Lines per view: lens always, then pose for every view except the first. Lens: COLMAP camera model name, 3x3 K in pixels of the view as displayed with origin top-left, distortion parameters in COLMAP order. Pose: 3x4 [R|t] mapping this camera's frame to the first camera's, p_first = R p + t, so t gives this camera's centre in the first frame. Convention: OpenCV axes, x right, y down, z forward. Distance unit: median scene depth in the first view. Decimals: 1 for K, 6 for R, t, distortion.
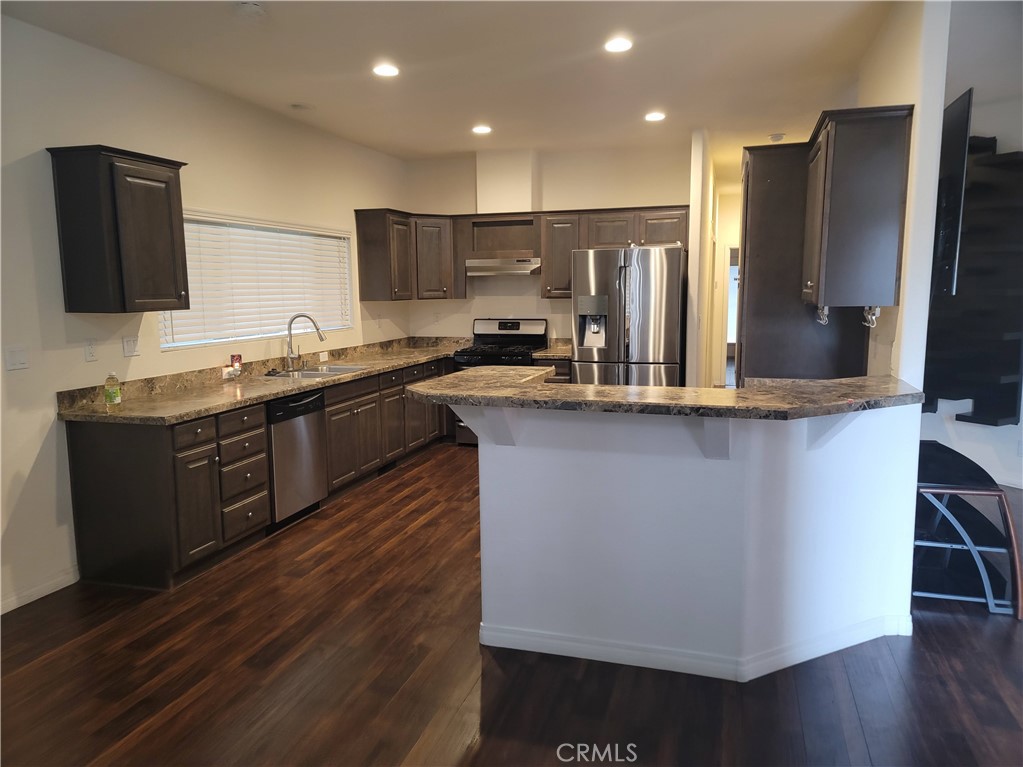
lens RADIAL K [[738.5, 0, 511.5], [0, 738.5, 383.5], [0, 0, 1]] dist [0.069338, -0.088936]
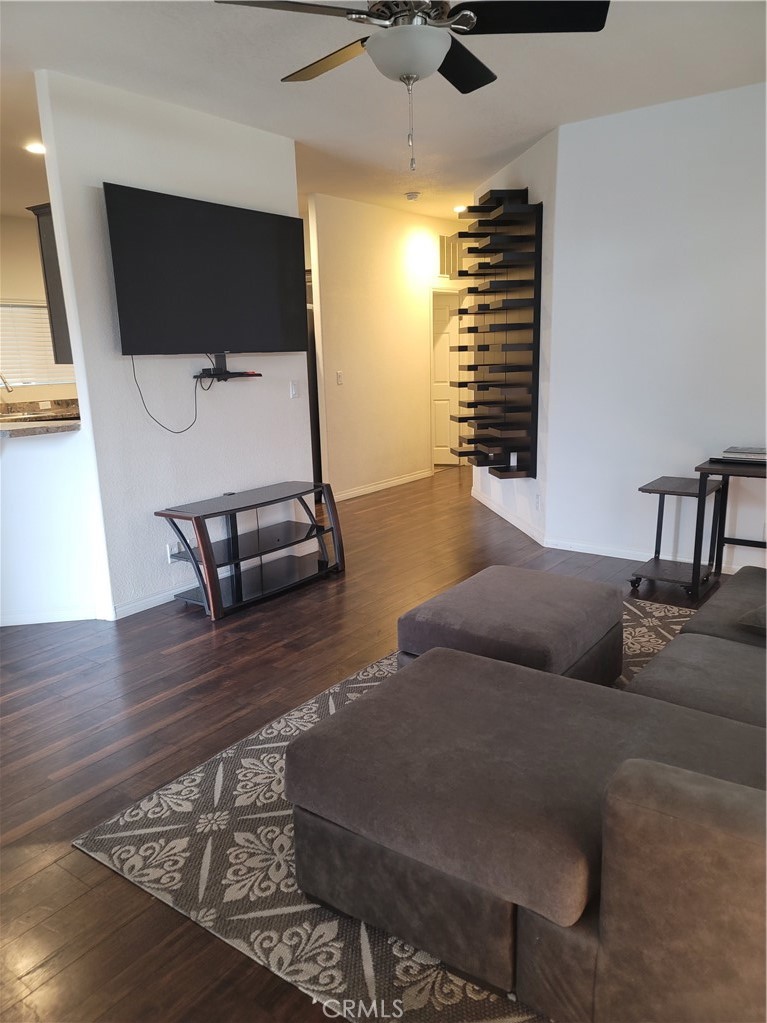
lens RADIAL K [[739.3, 0, 380.2], [0, 739.3, 512.7], [0, 0, 1]] dist [0.089801, -0.064646]
pose [[0.942693, 0.057369, -0.328693, 0.683324], [-0.024637, 0.994387, 0.102897, -0.000225], [0.332751, -0.088902, 0.938815, -0.026153]]
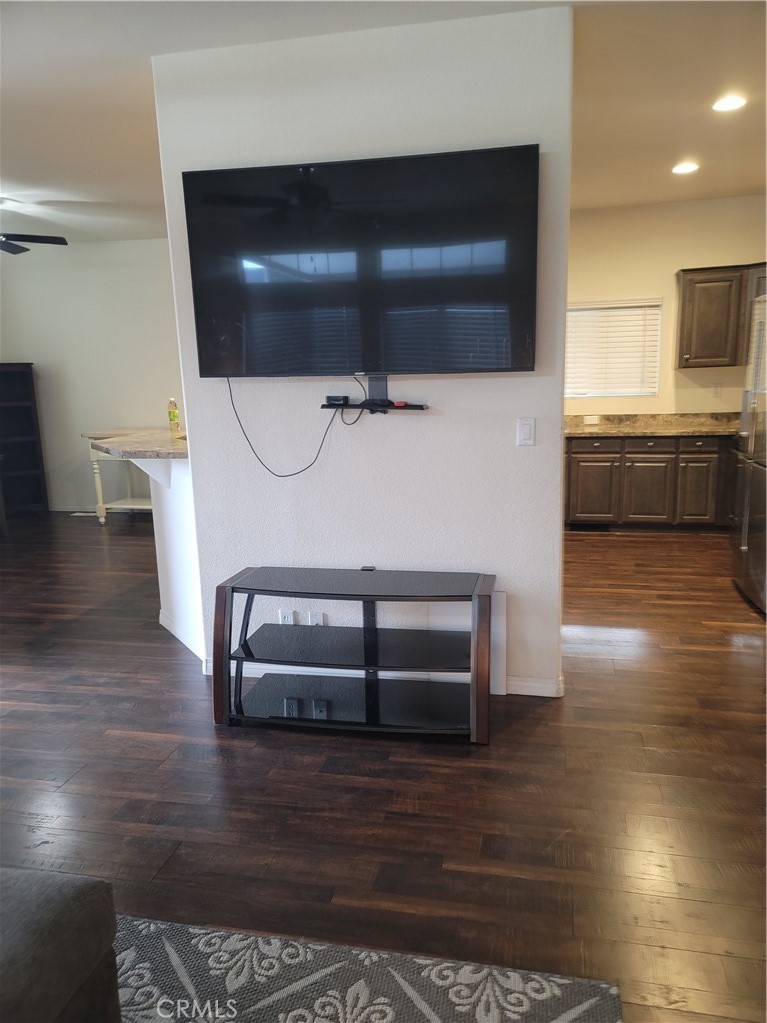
lens RADIAL K [[739.3, 0, 380.2], [0, 739.3, 512.7], [0, 0, 1]] dist [0.089801, -0.064646]
pose [[0.092703, 0.200943, -0.975207, 0.802977], [-0.103917, 0.976028, 0.191234, -0.077893], [0.990256, 0.083612, 0.111362, 0.545240]]
